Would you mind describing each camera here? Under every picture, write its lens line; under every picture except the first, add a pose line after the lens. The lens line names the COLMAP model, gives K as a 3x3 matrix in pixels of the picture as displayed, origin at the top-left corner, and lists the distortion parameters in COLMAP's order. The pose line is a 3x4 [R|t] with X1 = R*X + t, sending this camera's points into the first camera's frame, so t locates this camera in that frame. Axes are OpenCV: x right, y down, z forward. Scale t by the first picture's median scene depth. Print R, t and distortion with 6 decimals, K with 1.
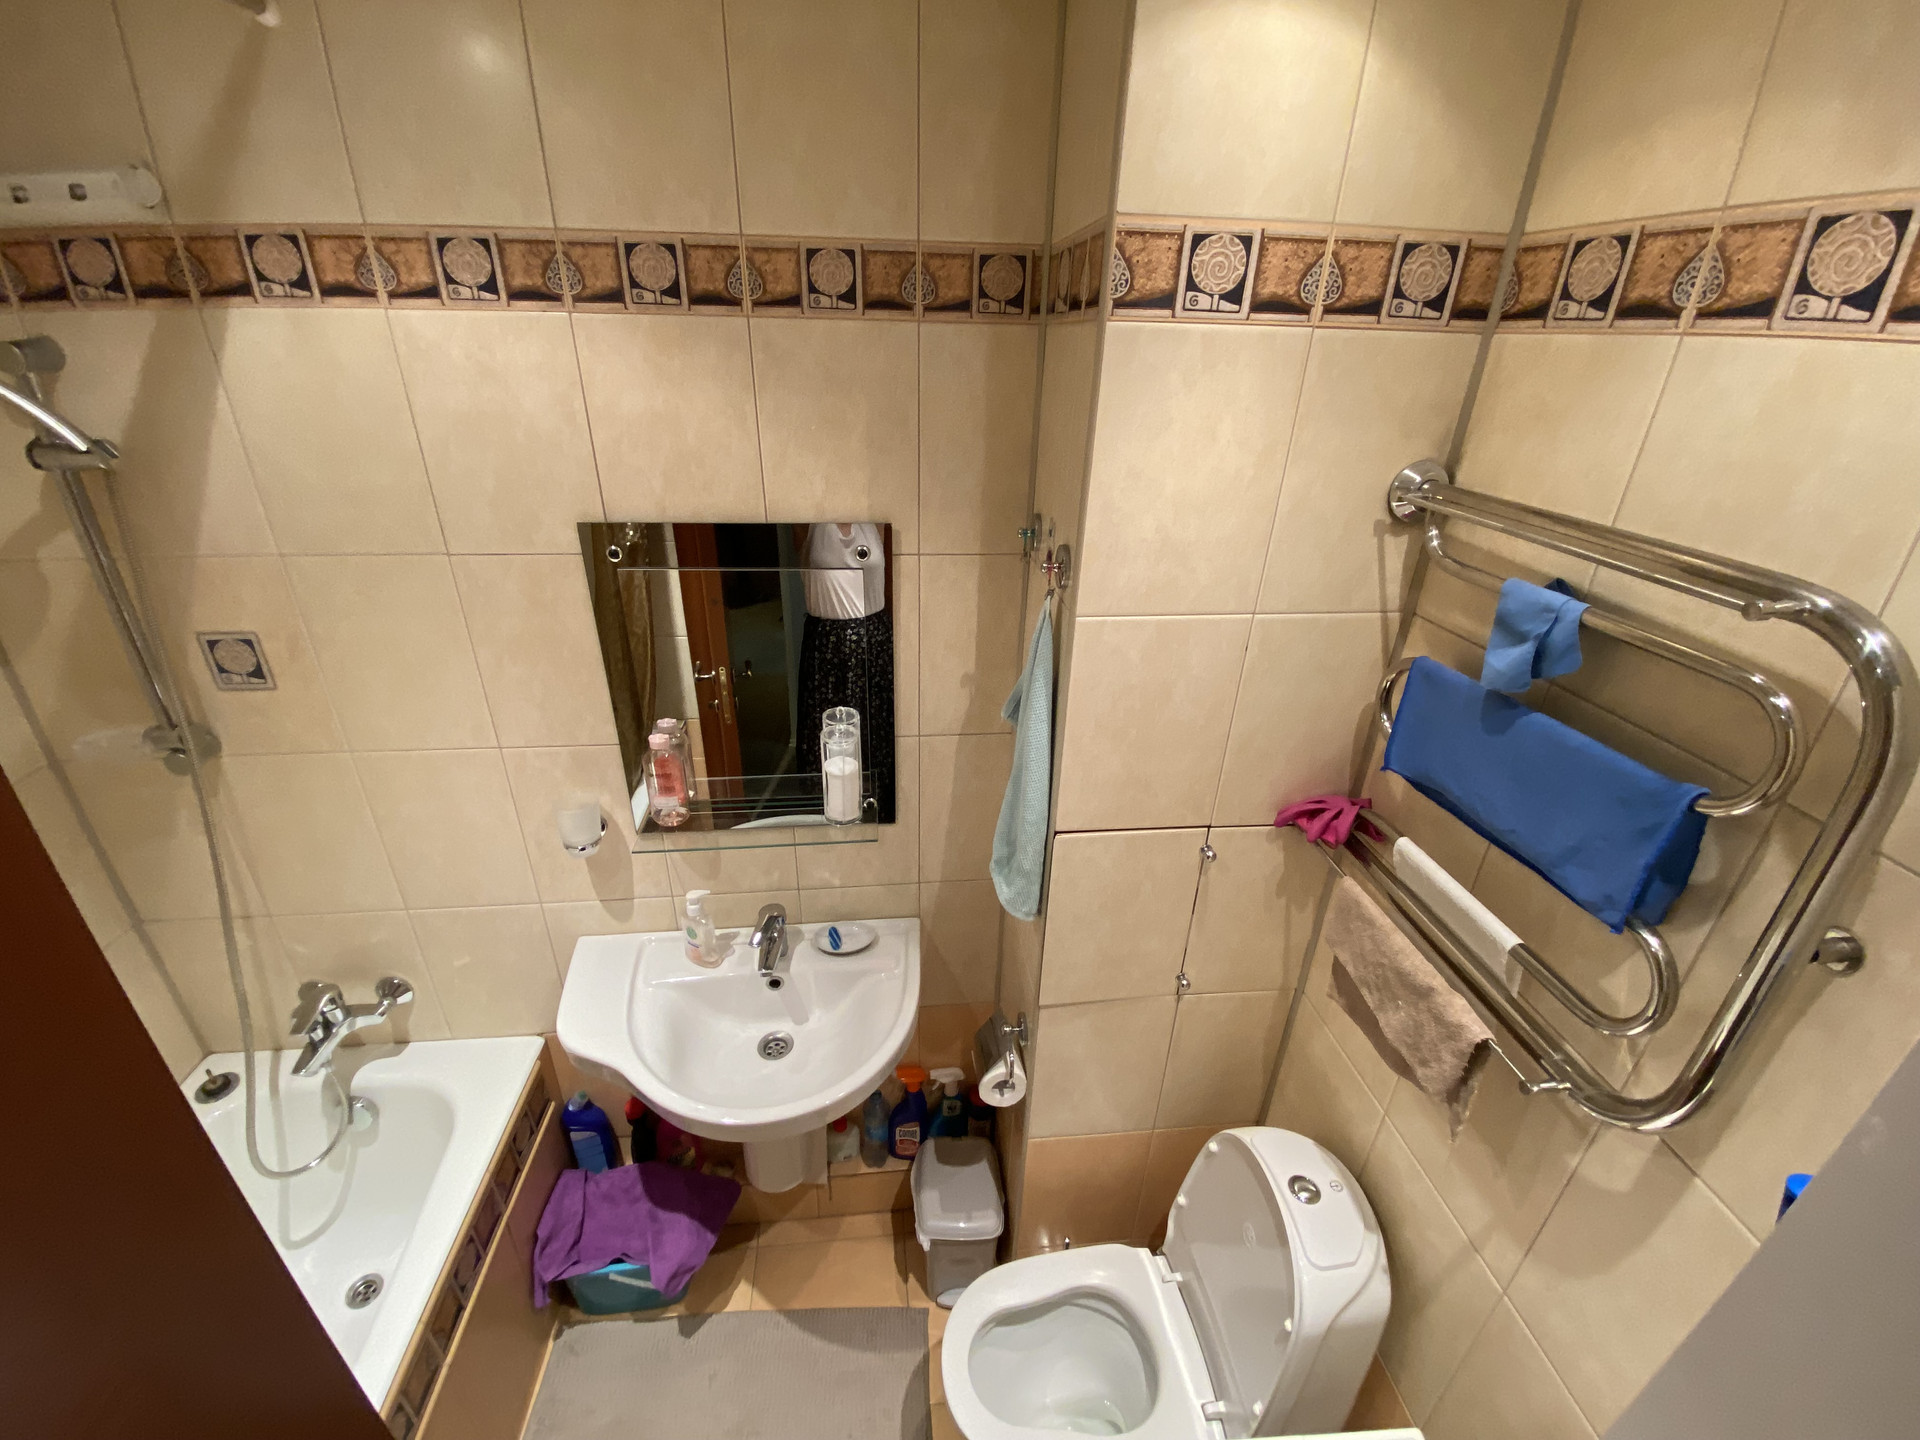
lens RADIAL K [[778.7, 0, 937.2], [0, 778.7, 714.0], [0, 0, 1]] dist [0.003760, -0.013821]
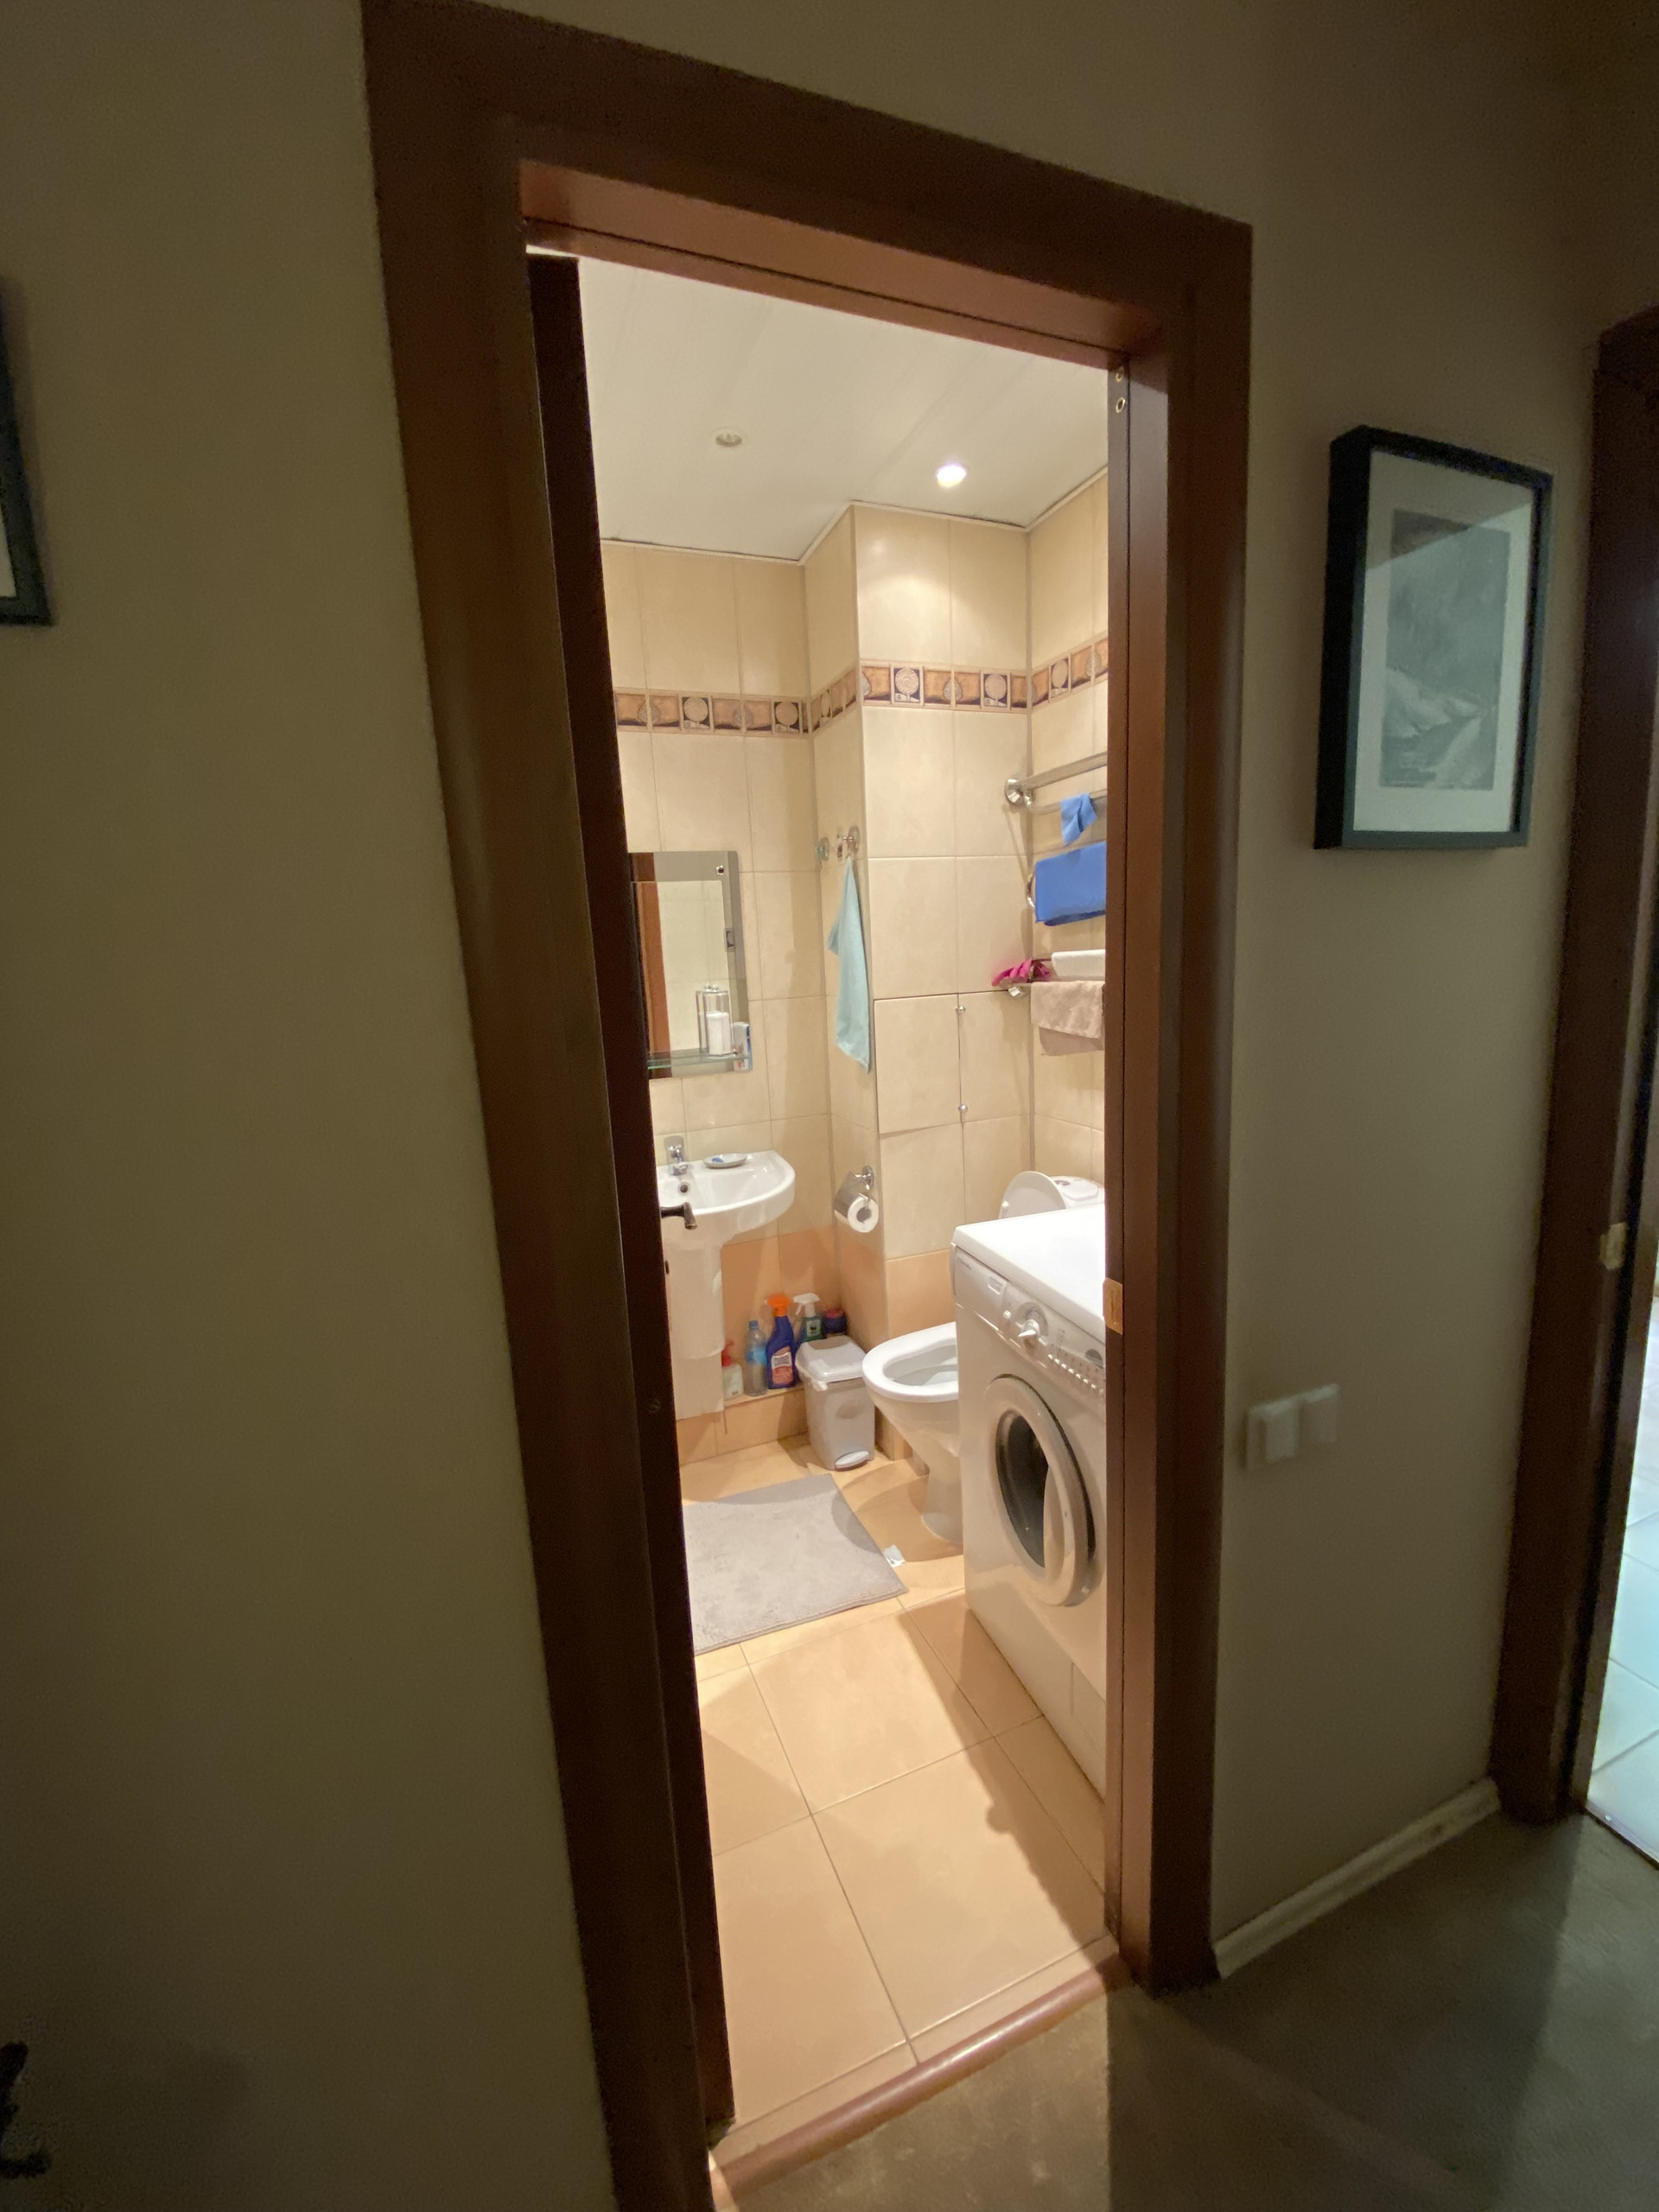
lens RADIAL K [[897.1, 0, 799.9], [0, 897.1, 1108.4], [0, 0, 1]] dist [0.003760, -0.013821]
pose [[0.962264, -0.113154, 0.247477, -0.527449], [0.176113, 0.952258, -0.249377, 0.874516], [-0.207444, 0.283550, 0.936251, -0.730906]]
